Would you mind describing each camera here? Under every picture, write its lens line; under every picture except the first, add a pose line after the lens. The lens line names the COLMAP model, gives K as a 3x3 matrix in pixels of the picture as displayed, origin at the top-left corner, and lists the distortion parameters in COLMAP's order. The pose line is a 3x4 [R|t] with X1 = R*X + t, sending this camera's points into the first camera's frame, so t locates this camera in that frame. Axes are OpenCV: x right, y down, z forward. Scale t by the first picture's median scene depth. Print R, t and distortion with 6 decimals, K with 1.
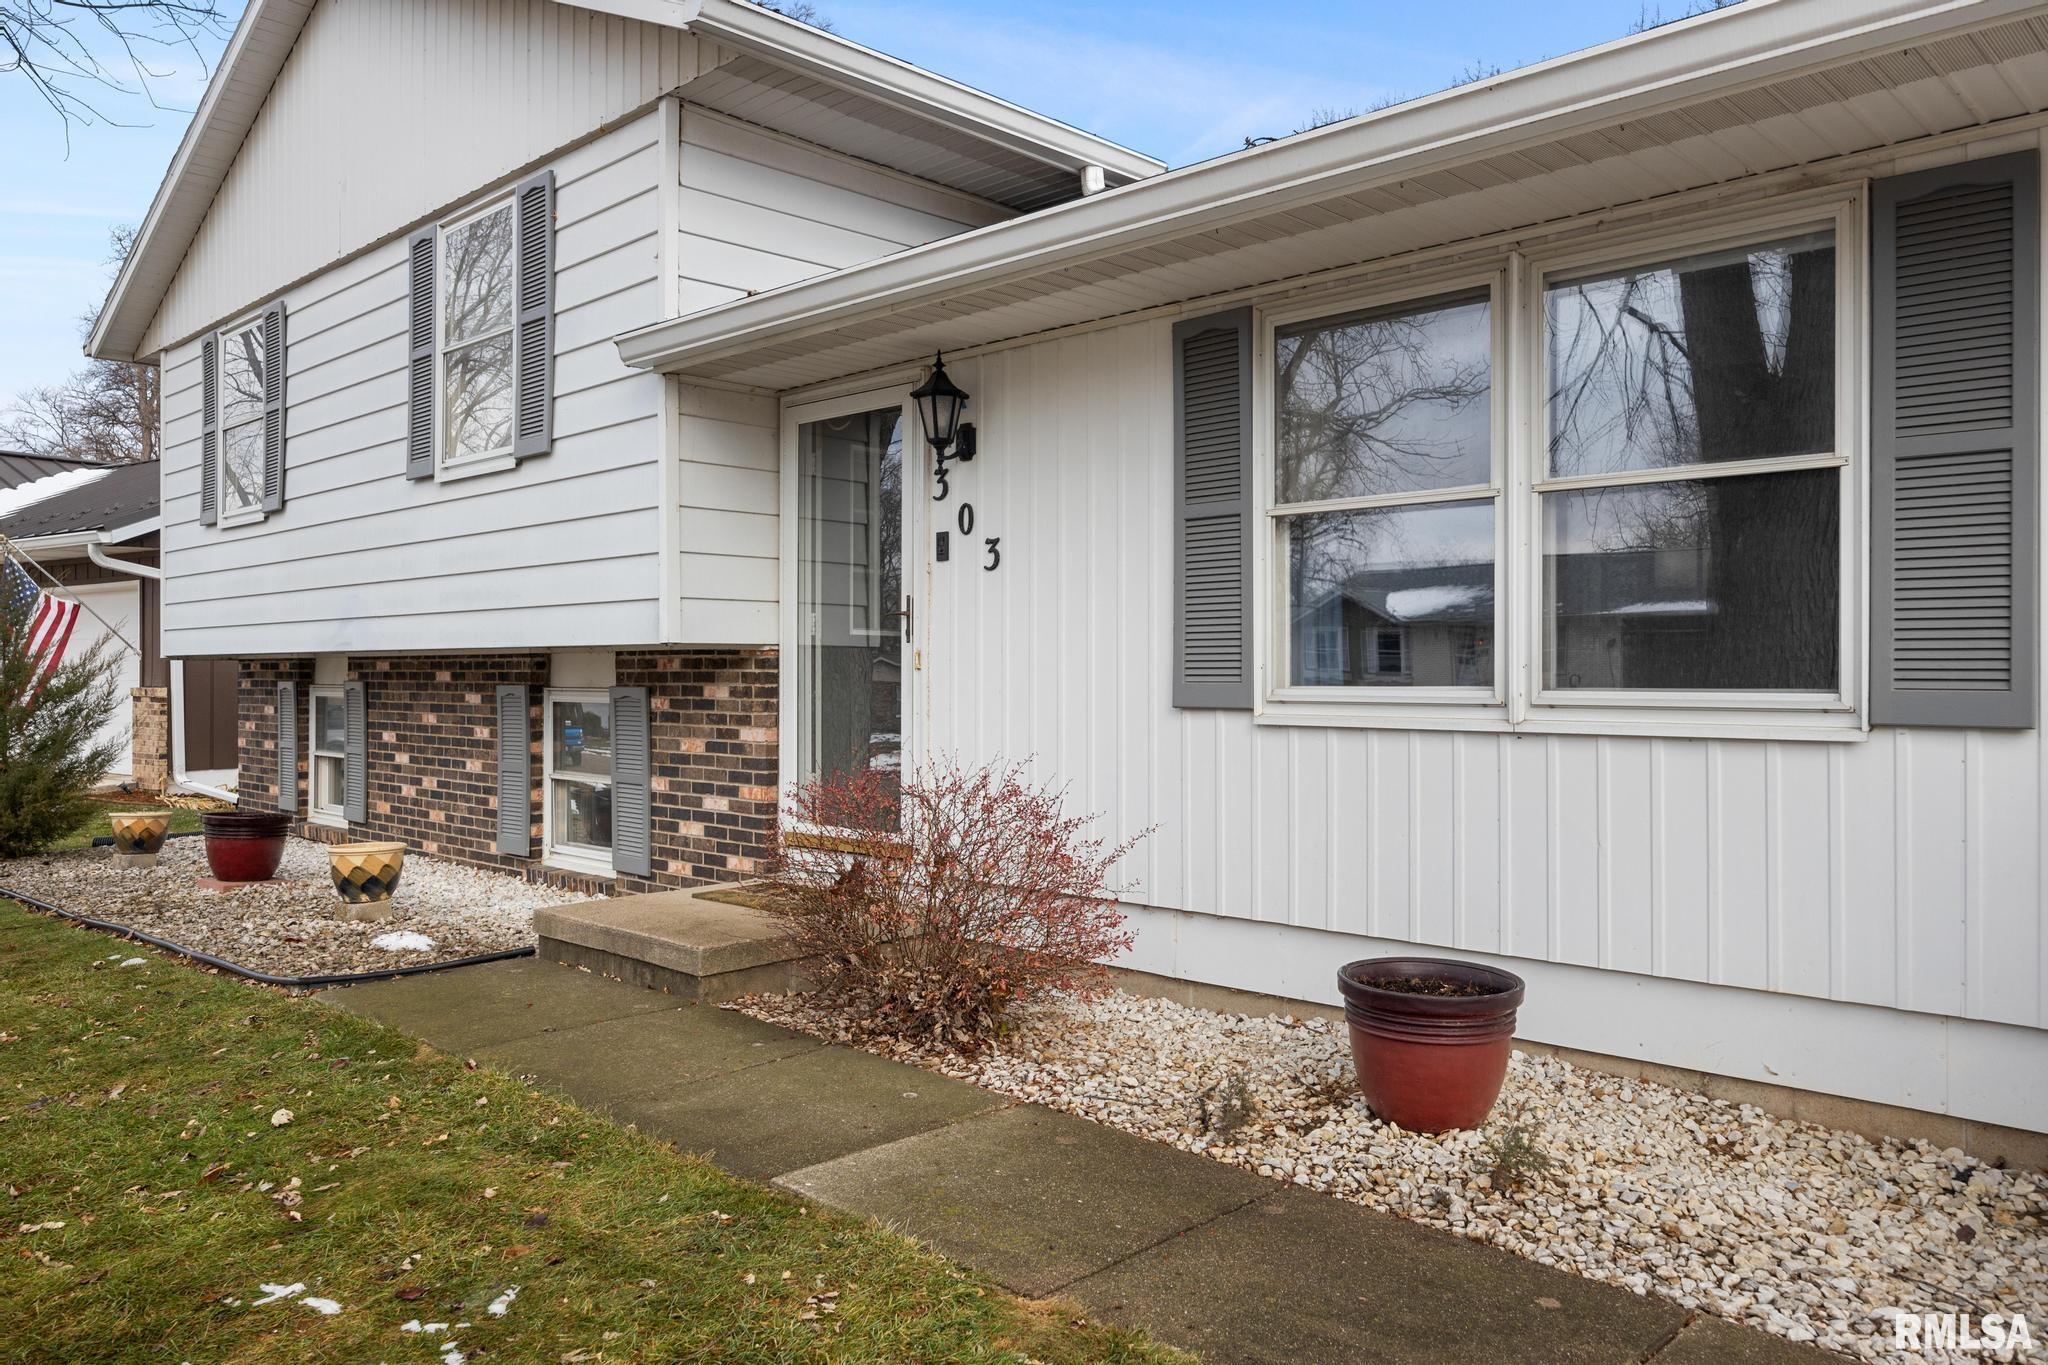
lens RADIAL K [[1467.8, 0, 1024.0], [0, 1467.8, 682.5], [0, 0, 1]] dist [-0.005813, -0.002418]
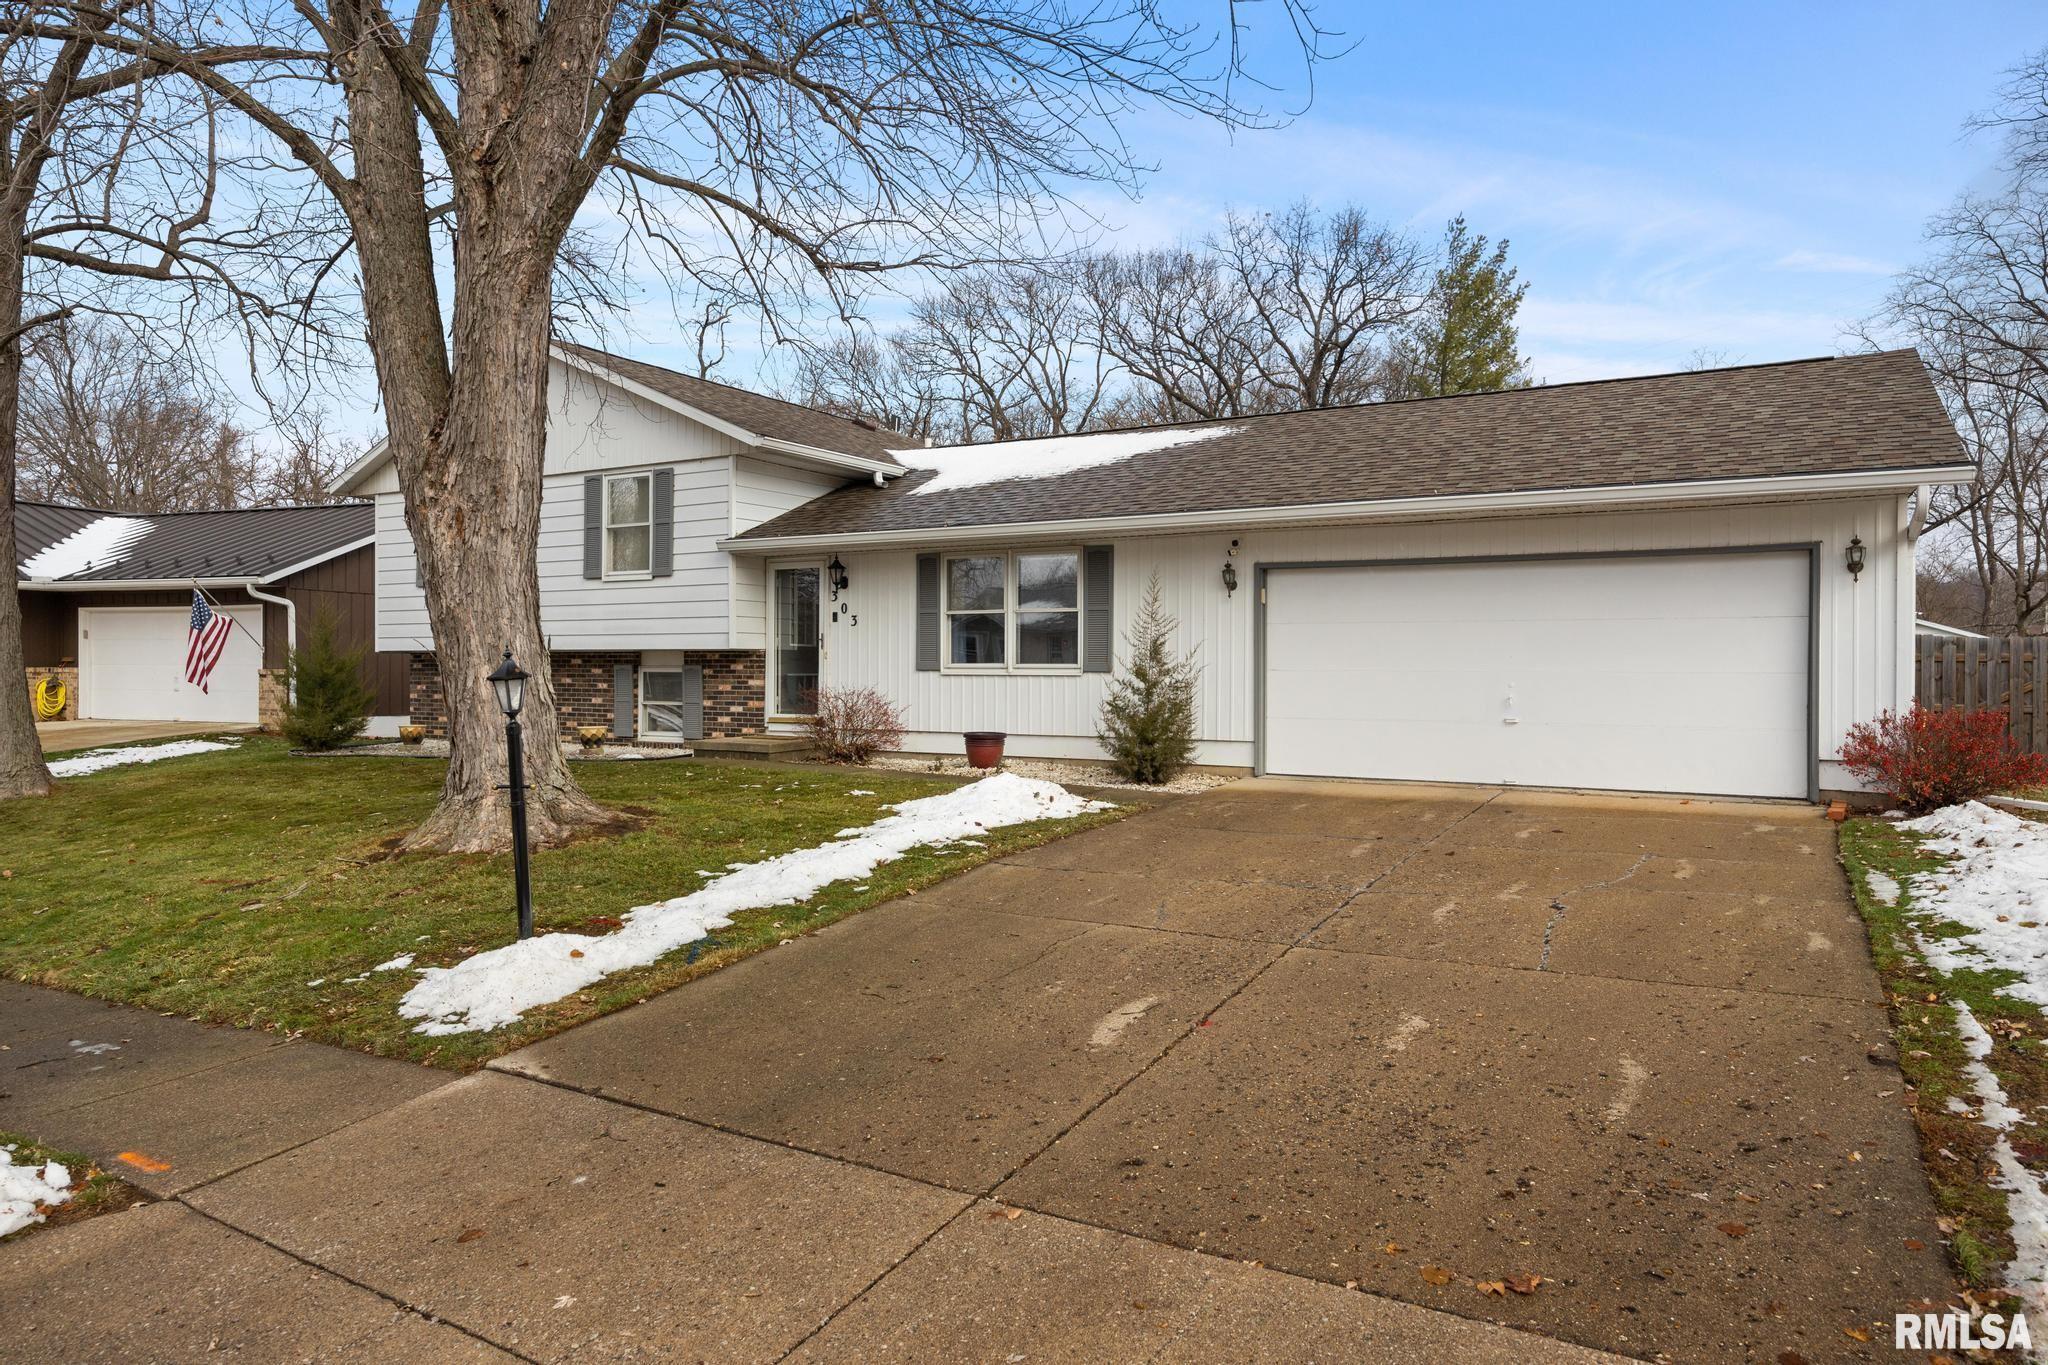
lens RADIAL K [[1159.7, 0, 1055.7], [0, 1159.7, 671.7], [0, 0, 1]] dist [-0.005694, -0.000965]
pose [[0.962387, 0.002074, 0.271675, -0.230239], [-0.001539, 0.999996, -0.002181, 0.019556], [-0.271678, 0.001681, 0.962387, -1.207634]]
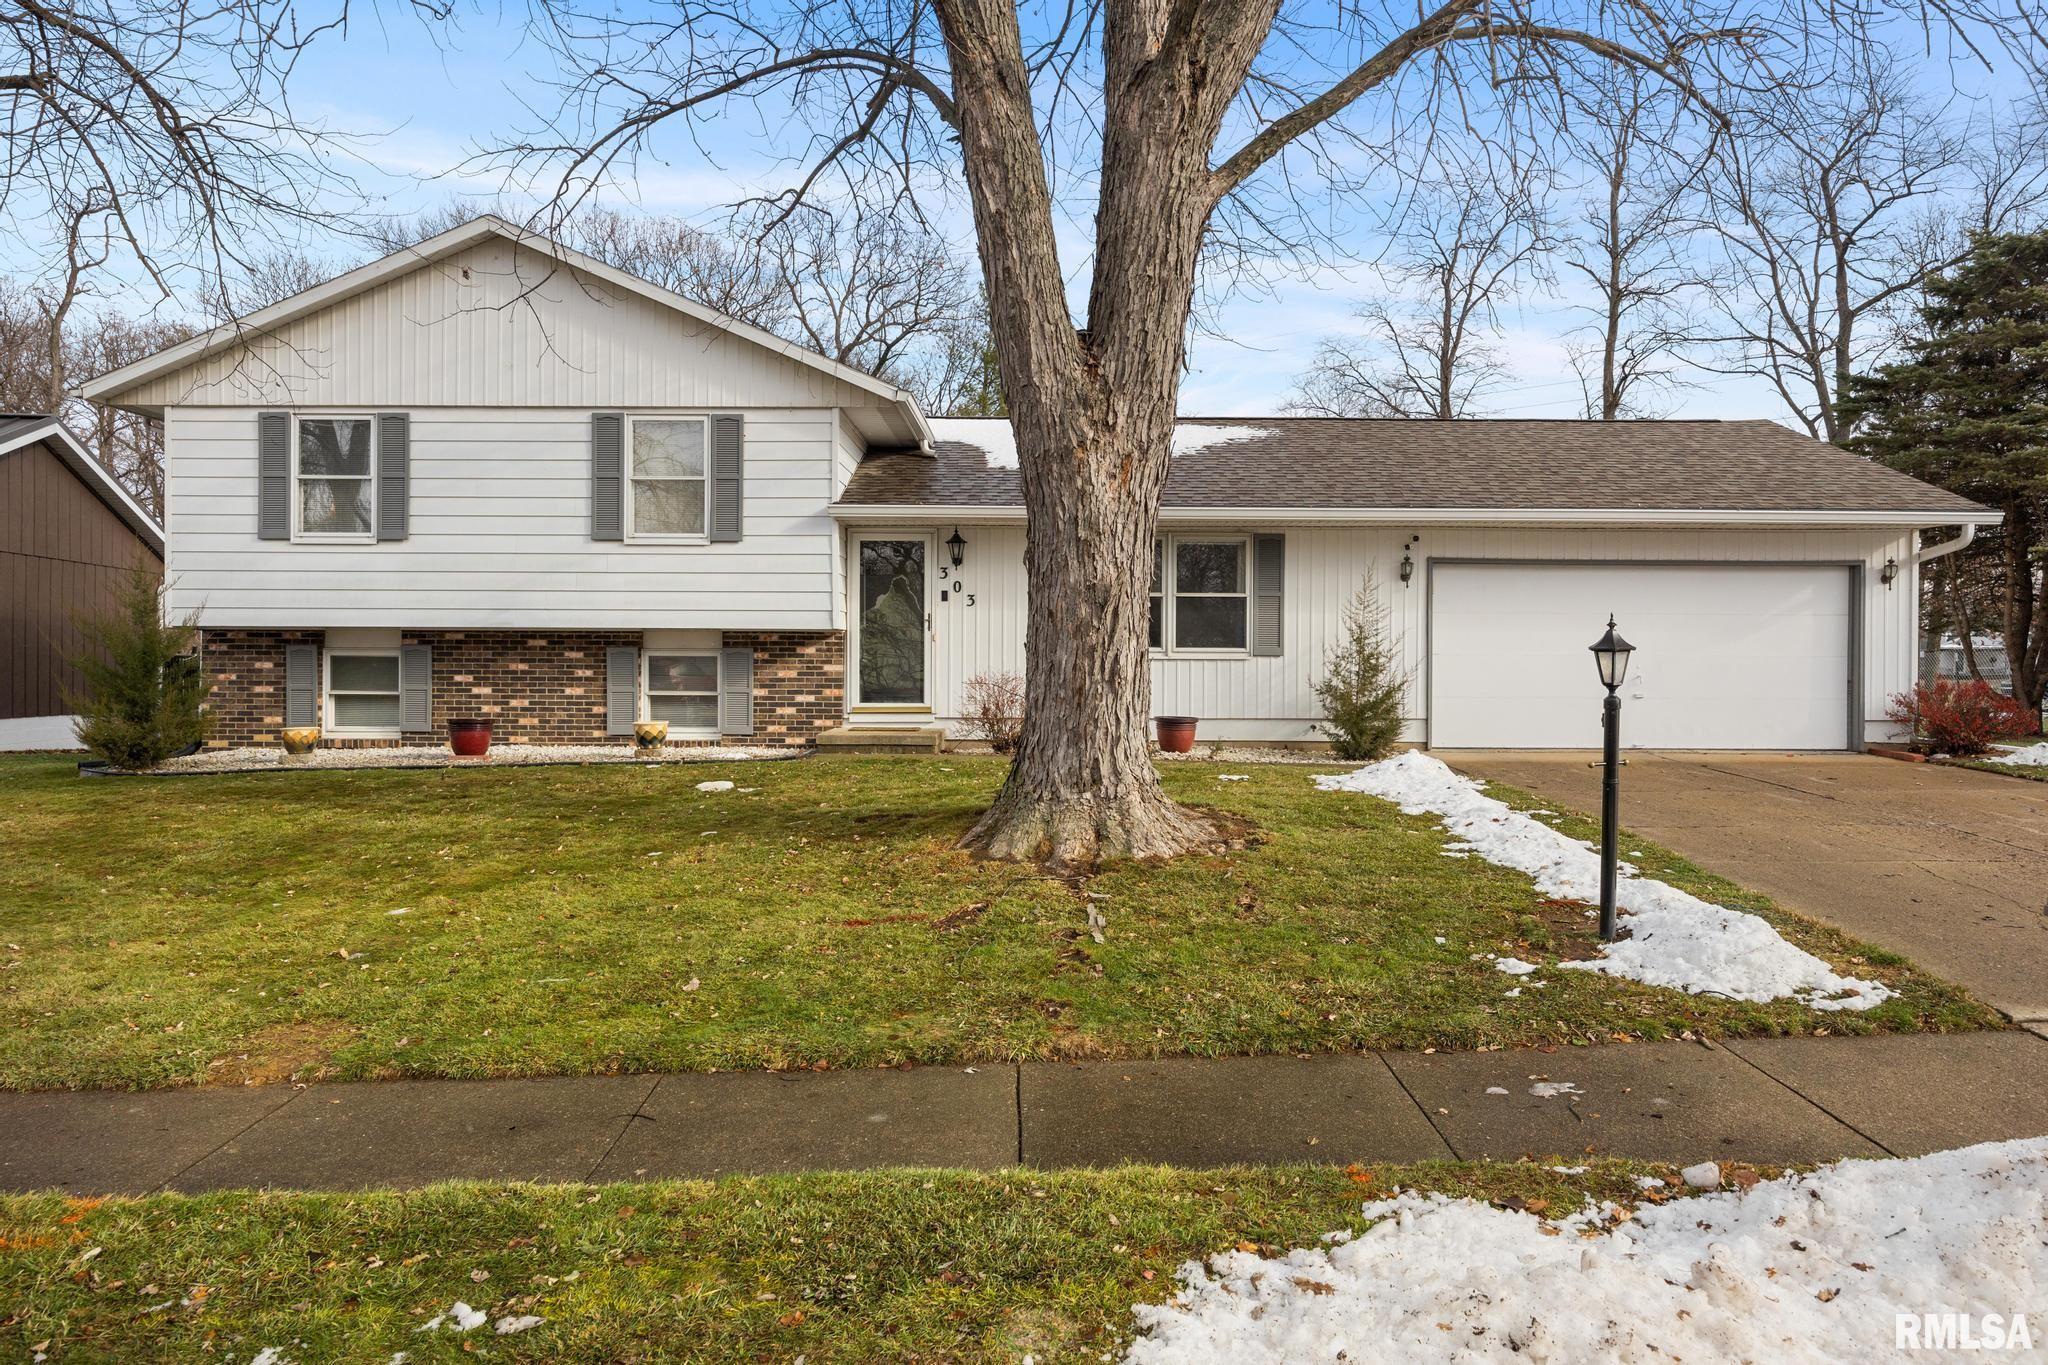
lens RADIAL K [[1159.7, 0, 1055.7], [0, 1159.7, 671.7], [0, 0, 1]] dist [-0.005694, -0.000965]
pose [[0.733782, -0.001500, 0.679383, -1.193479], [-0.000684, 0.999995, 0.002947, 0.035978], [-0.679385, -0.002627, 0.733778, -0.624806]]
